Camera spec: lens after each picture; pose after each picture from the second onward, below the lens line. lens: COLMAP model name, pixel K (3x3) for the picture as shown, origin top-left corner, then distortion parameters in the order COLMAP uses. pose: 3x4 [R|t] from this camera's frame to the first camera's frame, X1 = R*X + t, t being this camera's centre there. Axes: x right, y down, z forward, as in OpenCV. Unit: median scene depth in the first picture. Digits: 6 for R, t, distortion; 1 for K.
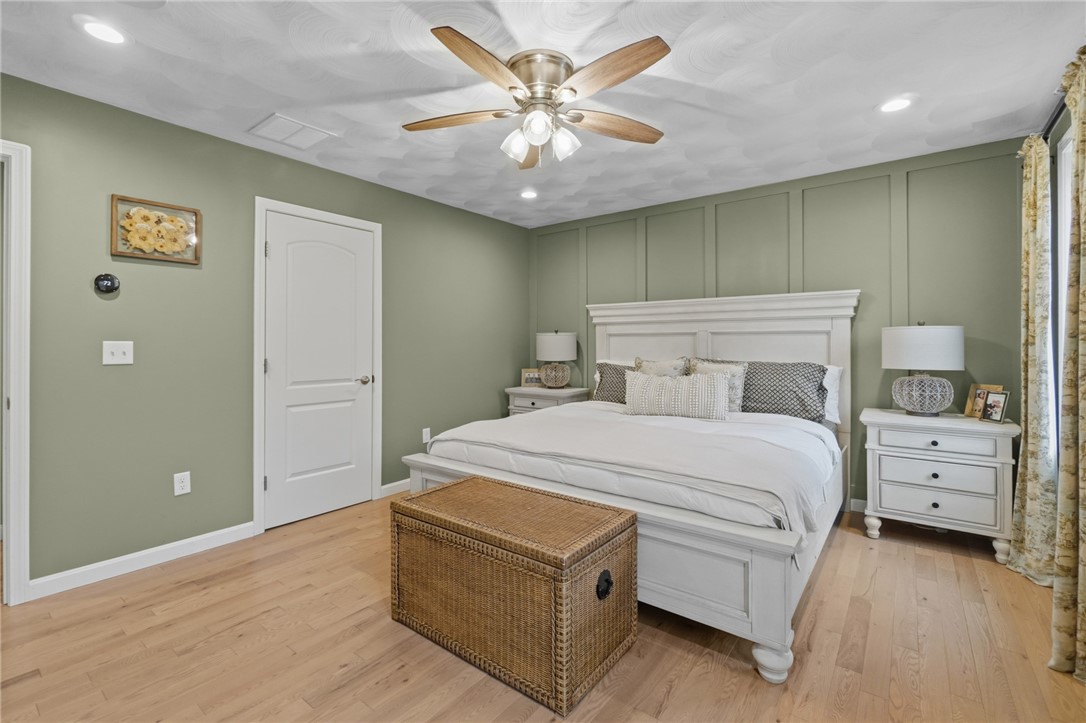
lens RADIAL K [[476.6, 0, 543.2], [0, 476.6, 341.5], [0, 0, 1]] dist [-0.001597, -0.000312]
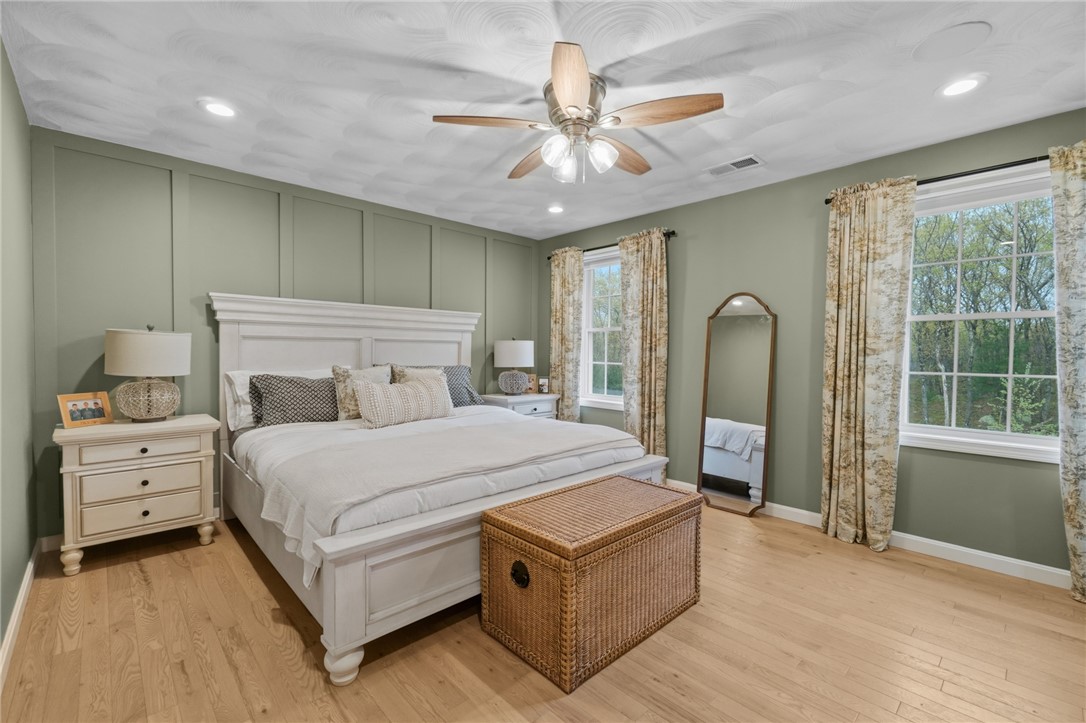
lens RADIAL K [[476.6, 0, 543.2], [0, 476.6, 341.5], [0, 0, 1]] dist [-0.001597, -0.000312]
pose [[0.166145, 0.023982, 0.985810, -0.576809], [-0.011003, 0.999687, -0.022465, 0.005043], [-0.986040, -0.007114, 0.166357, 0.469058]]
